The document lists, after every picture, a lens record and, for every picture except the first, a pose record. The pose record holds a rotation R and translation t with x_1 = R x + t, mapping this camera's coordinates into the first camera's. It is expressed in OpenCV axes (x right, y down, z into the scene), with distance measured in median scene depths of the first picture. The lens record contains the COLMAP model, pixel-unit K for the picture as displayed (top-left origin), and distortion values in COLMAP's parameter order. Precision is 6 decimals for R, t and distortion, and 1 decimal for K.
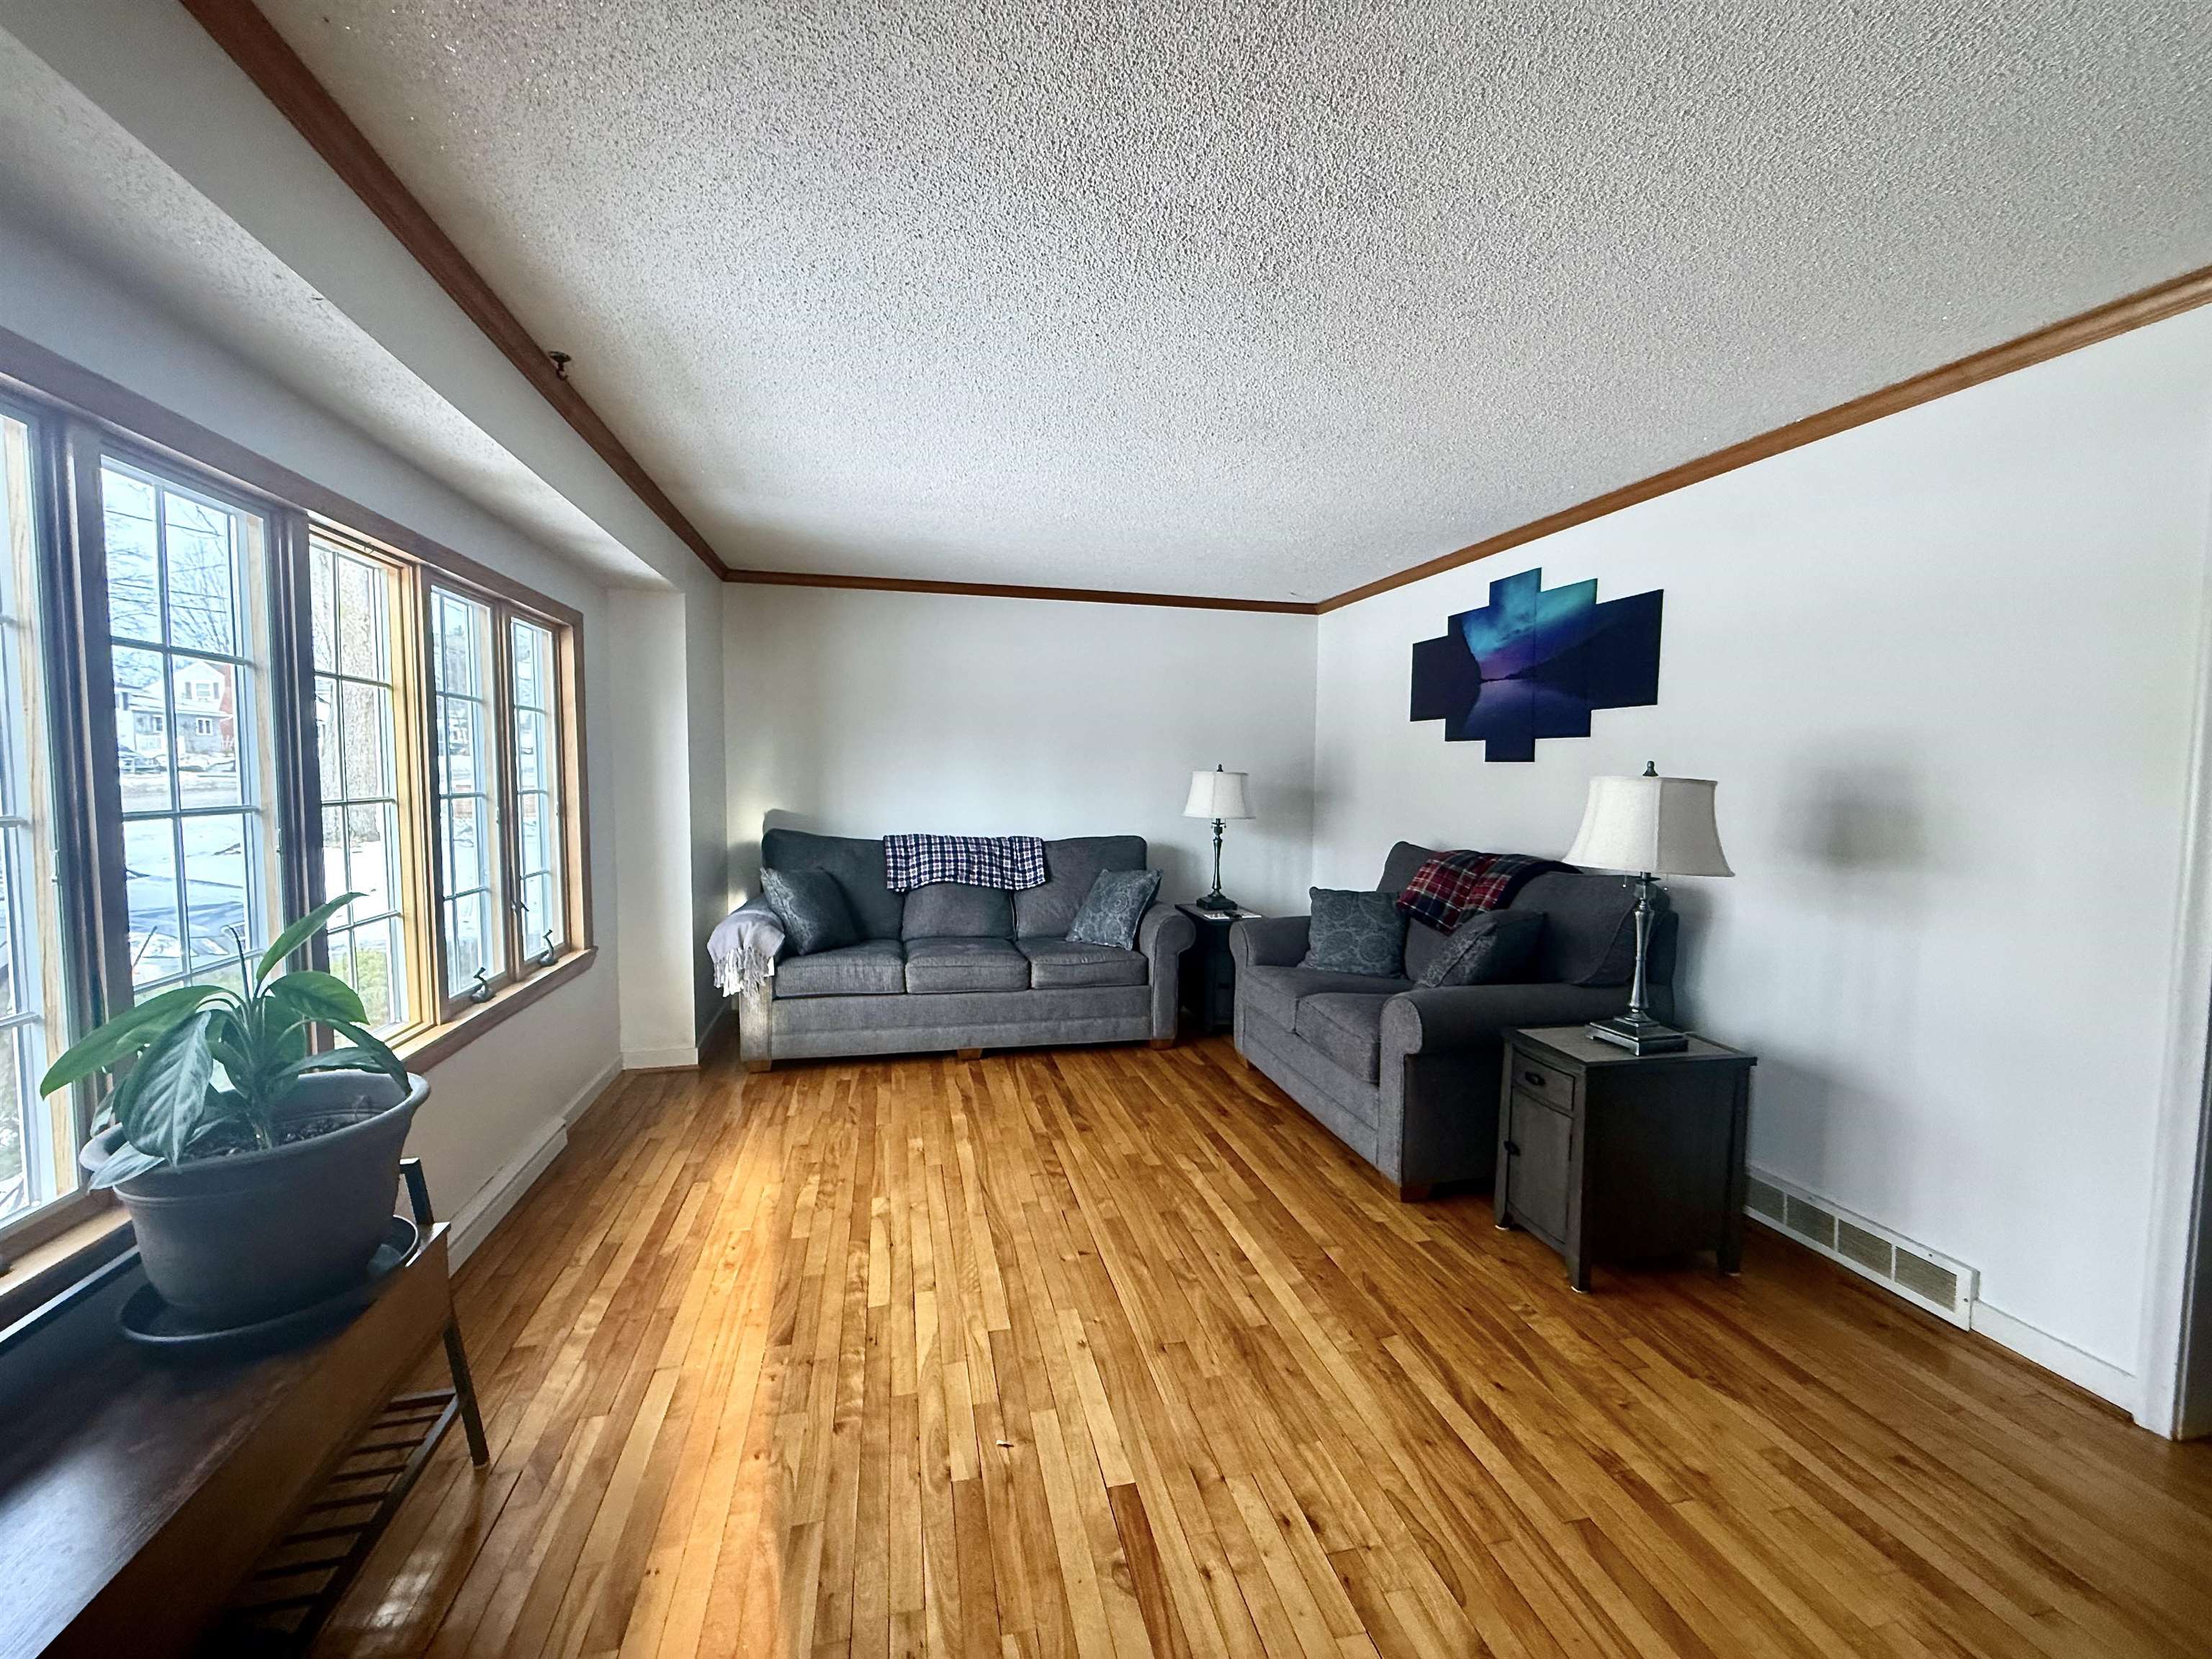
lens RADIAL K [[886.7, 0, 1099.2], [0, 886.7, 828.2], [0, 0, 1]] dist [-0.002330, 0.000616]
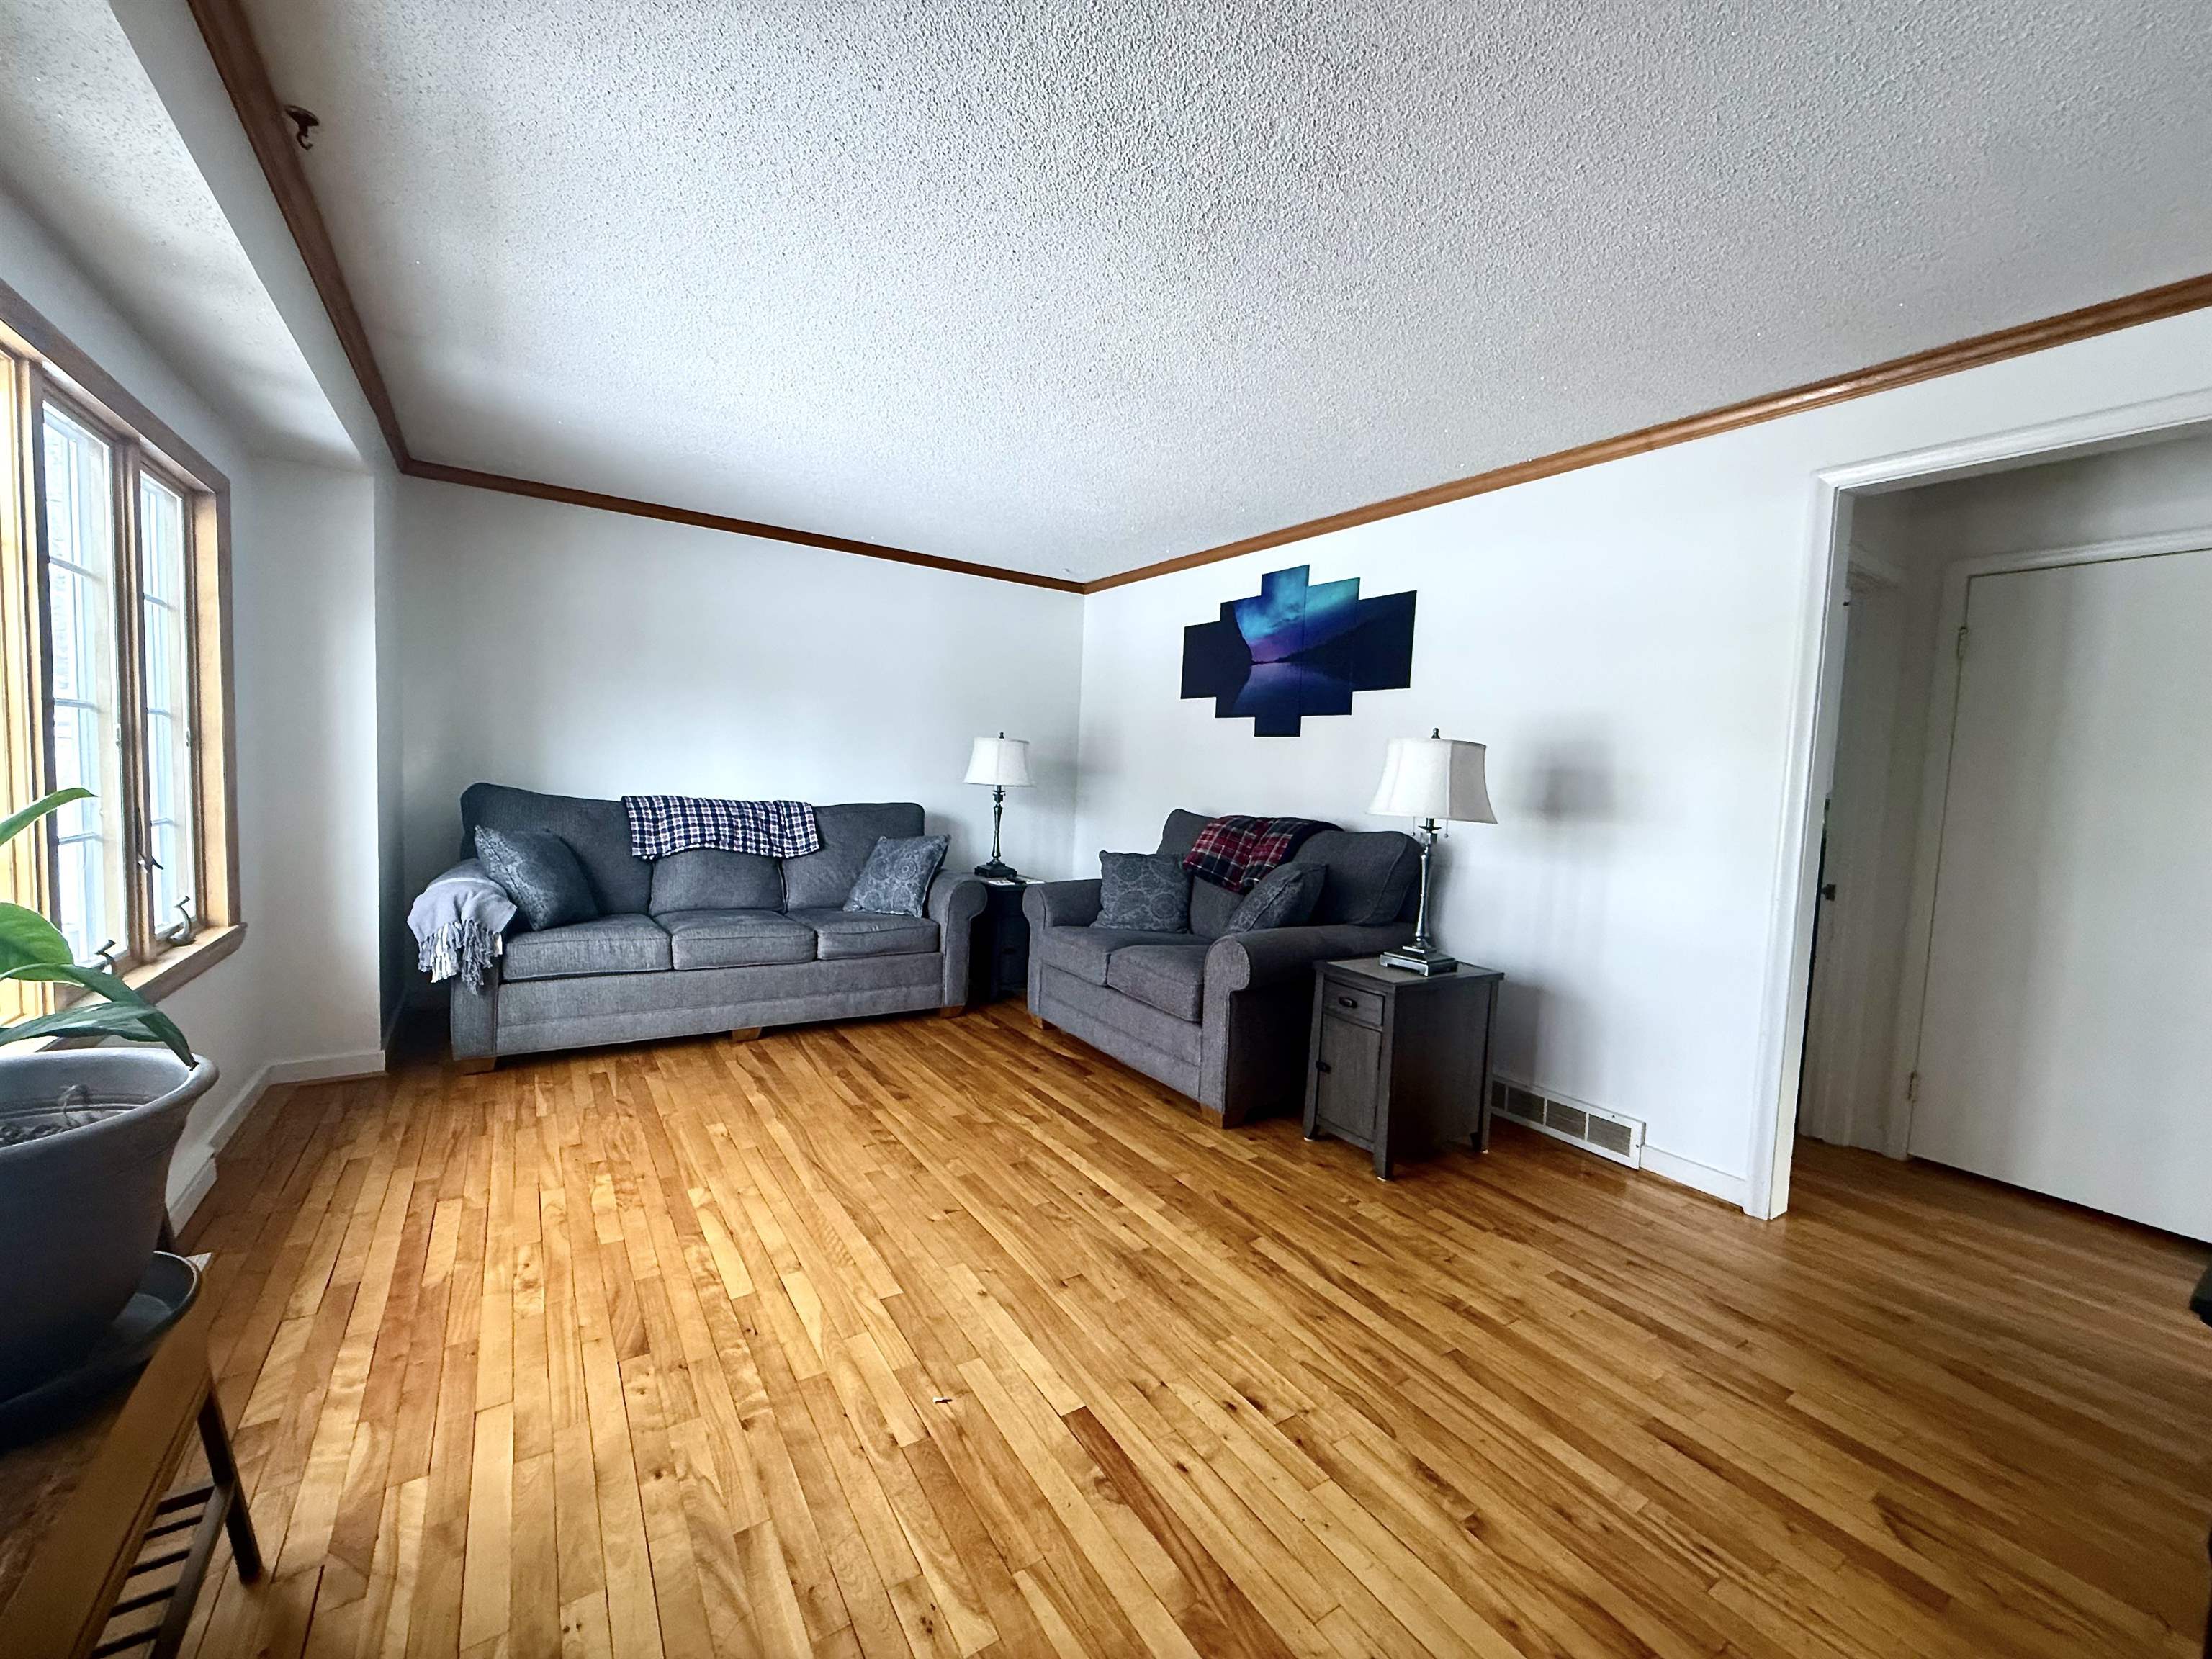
lens RADIAL K [[886.7, 0, 1102.1], [0, 886.7, 828.7], [0, 0, 1]] dist [-0.002330, 0.000616]
pose [[0.937241, 0.008826, 0.348570, -0.173787], [-0.012246, 0.999896, 0.007609, 0.046481], [-0.348467, -0.011400, 0.937252, 0.036956]]
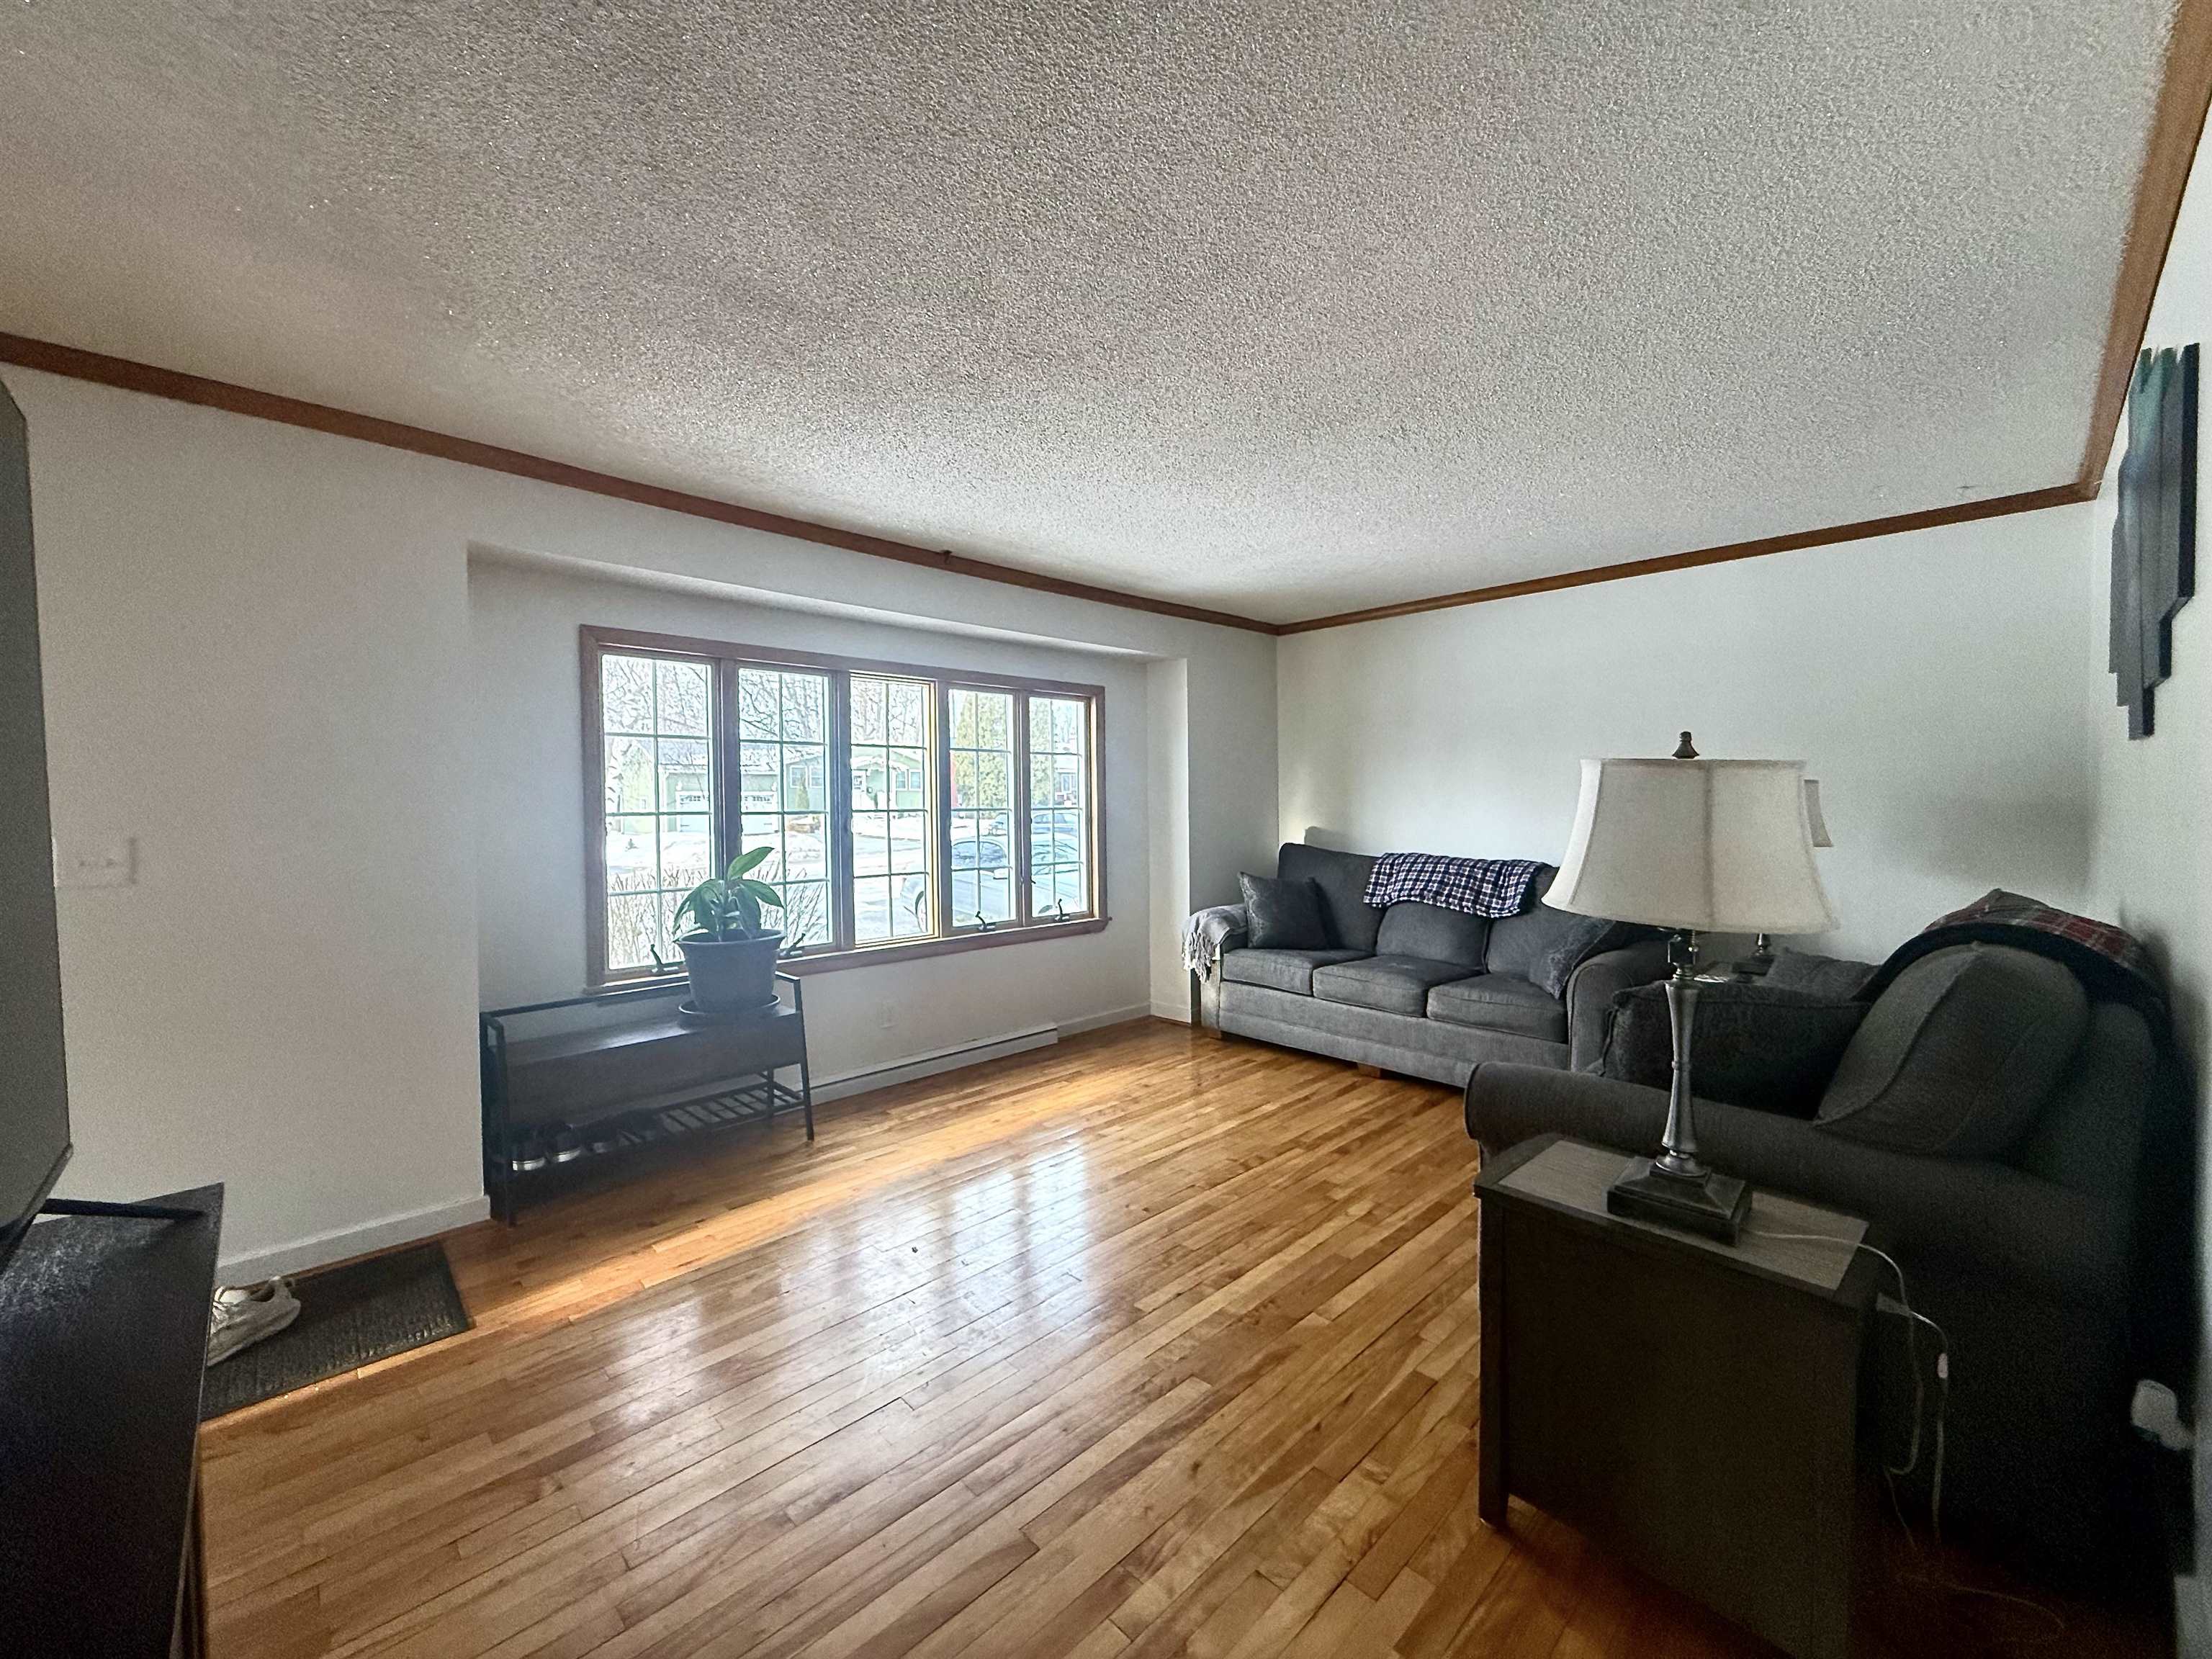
lens RADIAL K [[886.7, 0, 1093.0], [0, 886.7, 828.1], [0, 0, 1]] dist [-0.002330, 0.000616]
pose [[0.505046, 0.010888, -0.863024, 0.786390], [-0.042472, 0.999023, -0.012250, 0.010388], [0.862047, 0.042841, 0.505014, 0.303332]]
